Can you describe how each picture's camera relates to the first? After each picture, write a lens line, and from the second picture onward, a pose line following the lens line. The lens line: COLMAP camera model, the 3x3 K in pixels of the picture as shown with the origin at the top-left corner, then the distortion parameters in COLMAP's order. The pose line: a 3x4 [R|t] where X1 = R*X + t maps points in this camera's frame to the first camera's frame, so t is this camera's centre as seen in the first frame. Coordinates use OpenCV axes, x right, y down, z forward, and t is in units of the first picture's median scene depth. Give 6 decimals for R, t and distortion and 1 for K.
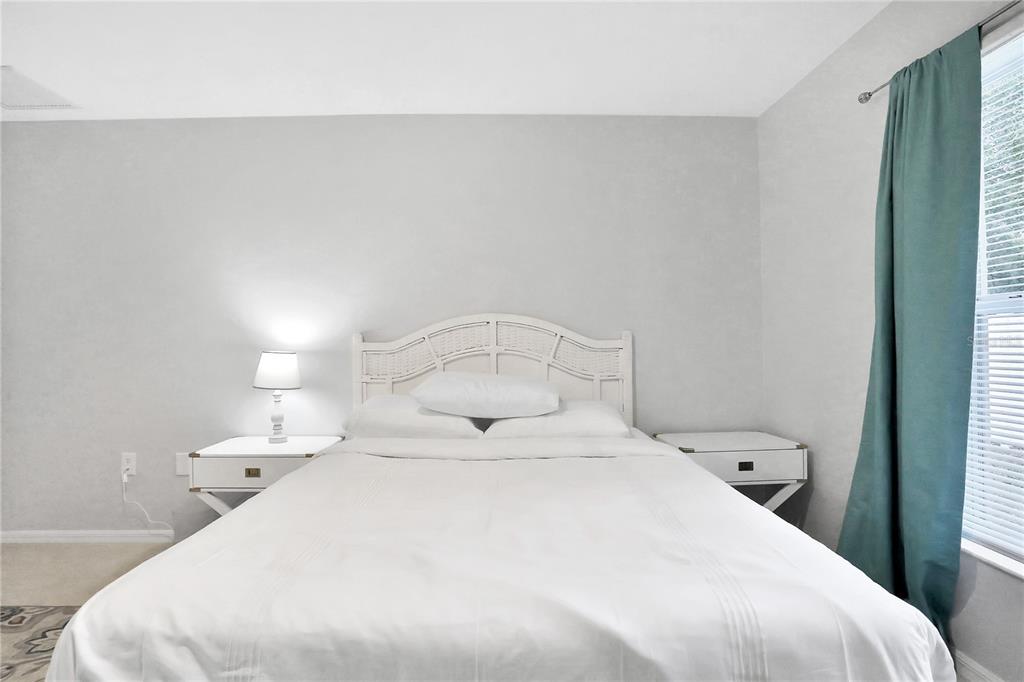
lens RADIAL K [[533.5, 0, 510.2], [0, 533.5, 335.1], [0, 0, 1]] dist [-0.075752, 0.037199]
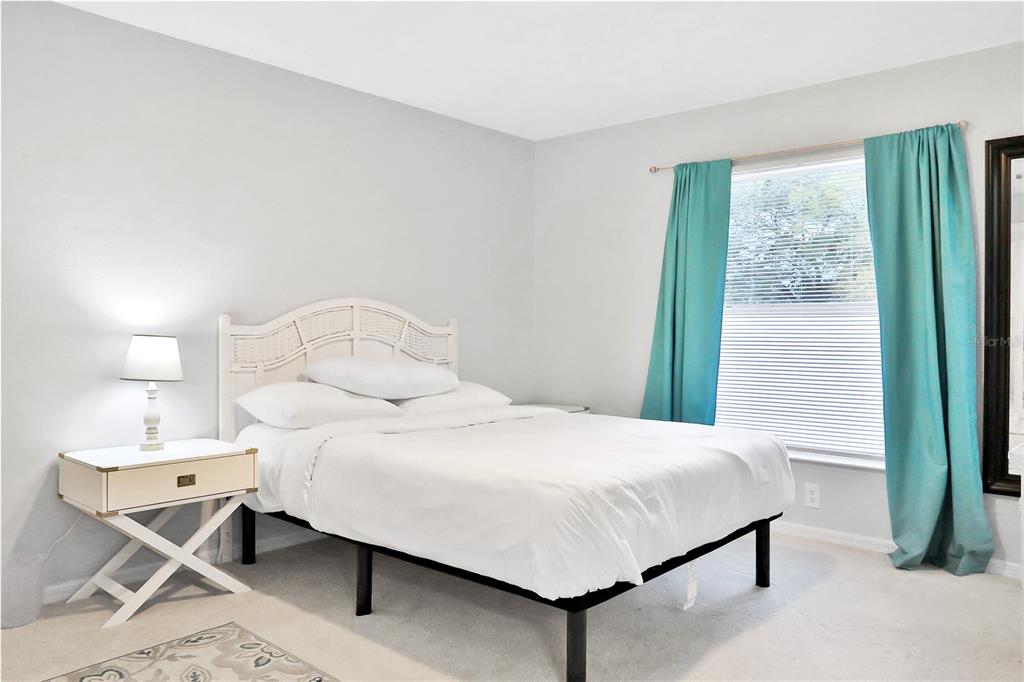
lens RADIAL K [[764.5, 0, 488.7], [0, 764.5, 339.3], [0, 0, 1]] dist [-0.001532, -0.001889]
pose [[0.689296, 0.004405, 0.724466, -0.885317], [-0.015871, 0.999833, 0.009021, 0.019159], [-0.724306, -0.017716, 0.689251, -0.146486]]
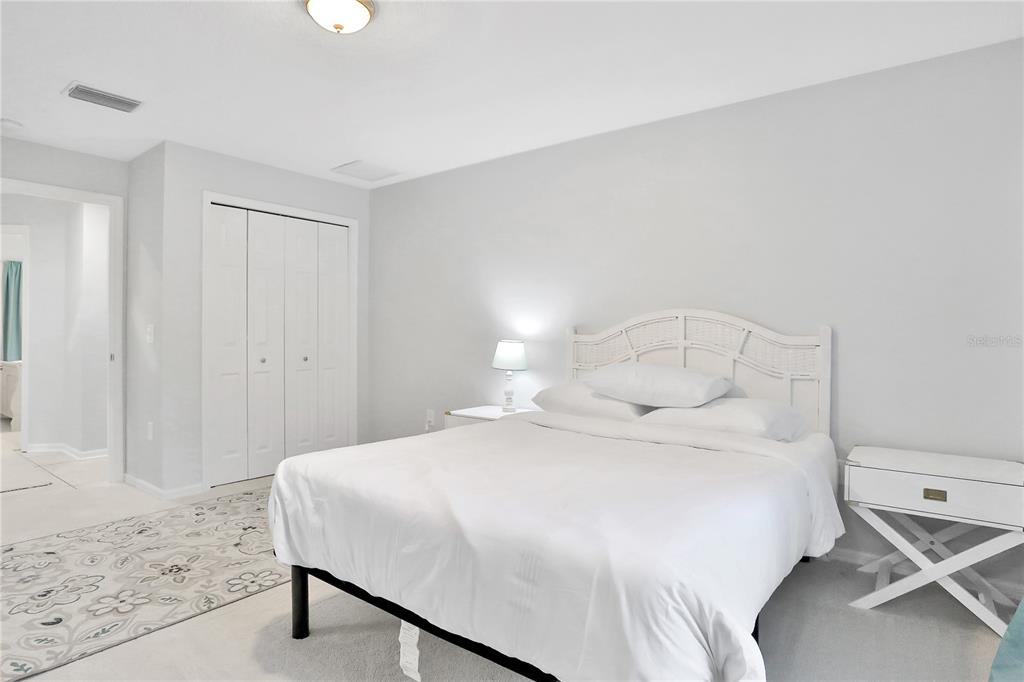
lens RADIAL K [[556.7, 0, 506.4], [0, 556.7, 338.3], [0, 0, 1]] dist [-0.063694, -0.000002]
pose [[0.783604, 0.020143, -0.620934, 0.372385], [-0.006409, 0.999683, 0.024341, -0.006862], [0.621227, -0.015094, 0.783485, -0.058843]]
